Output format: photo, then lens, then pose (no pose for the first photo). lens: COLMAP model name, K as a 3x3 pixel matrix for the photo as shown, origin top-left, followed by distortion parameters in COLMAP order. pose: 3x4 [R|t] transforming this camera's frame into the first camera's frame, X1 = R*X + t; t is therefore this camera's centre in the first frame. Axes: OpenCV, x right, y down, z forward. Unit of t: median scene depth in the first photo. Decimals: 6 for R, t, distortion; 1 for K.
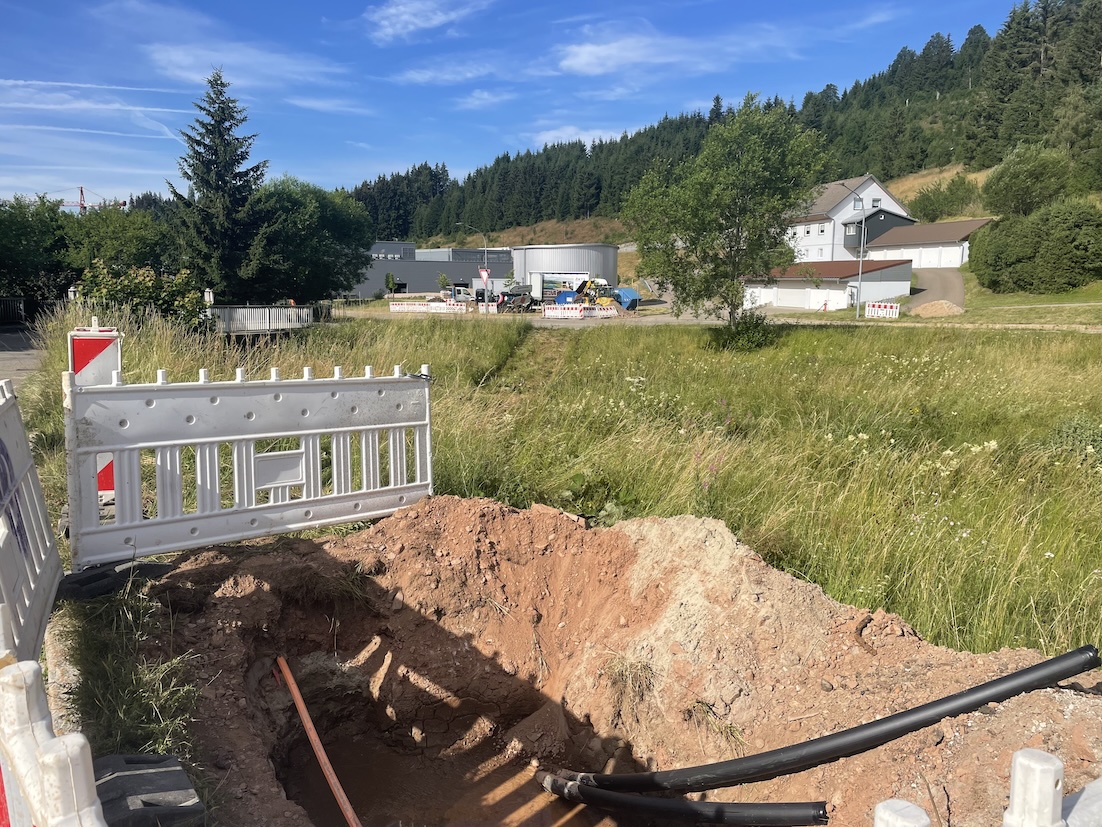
lens RADIAL K [[827.6, 0, 553.4], [0, 827.6, 416.3], [0, 0, 1]] dist [0.054264, -0.071405]
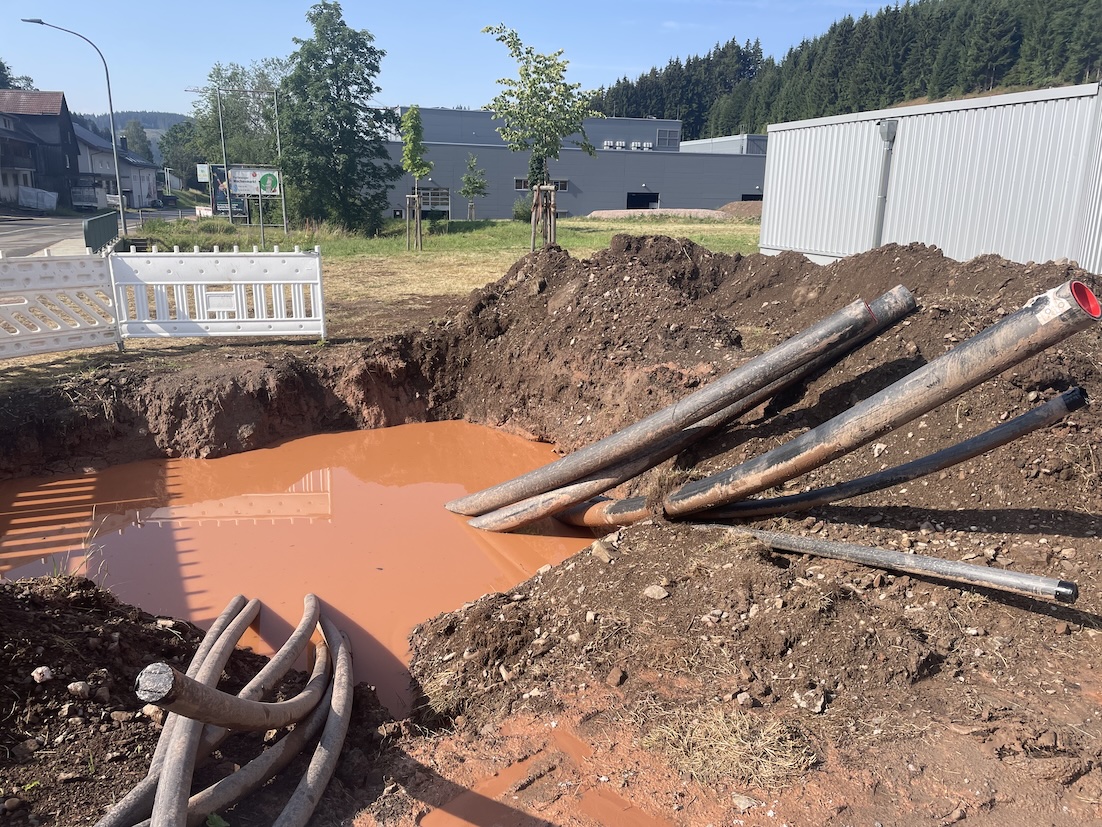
lens RADIAL K [[827.6, 0, 547.0], [0, 827.6, 411.6], [0, 0, 1]] dist [0.054264, -0.071405]
pose [[0.935272, 0.105595, -0.337810, -0.020912], [-0.076295, 0.992168, 0.098907, -0.032766], [0.345608, -0.066731, 0.936003, 0.227142]]
